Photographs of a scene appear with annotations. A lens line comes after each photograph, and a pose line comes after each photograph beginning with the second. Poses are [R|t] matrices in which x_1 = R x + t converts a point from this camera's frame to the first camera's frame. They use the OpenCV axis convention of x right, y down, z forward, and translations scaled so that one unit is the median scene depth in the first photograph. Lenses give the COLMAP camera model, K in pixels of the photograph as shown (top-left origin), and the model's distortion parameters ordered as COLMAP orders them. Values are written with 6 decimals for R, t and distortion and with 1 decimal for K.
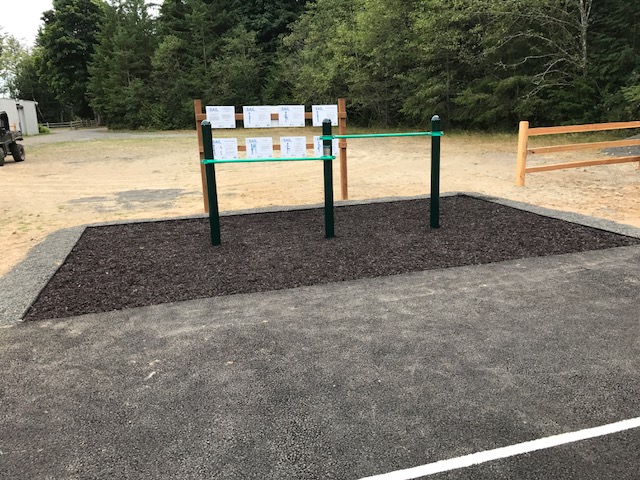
lens RADIAL K [[532.2, 0, 318.9], [0, 532.2, 235.4], [0, 0, 1]] dist [0.038332, 0.003876]
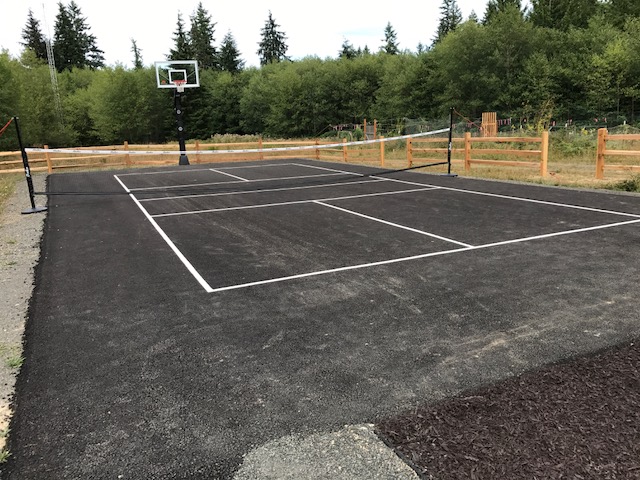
lens RADIAL K [[532.2, 0, 321.4], [0, 532.2, 239.0], [0, 0, 1]] dist [0.038332, 0.003876]
pose [[-0.988337, 0.089227, -0.123406, 0.958448], [0.028852, 0.905404, 0.423569, -0.434621], [0.149526, 0.415069, -0.897418, 1.818794]]
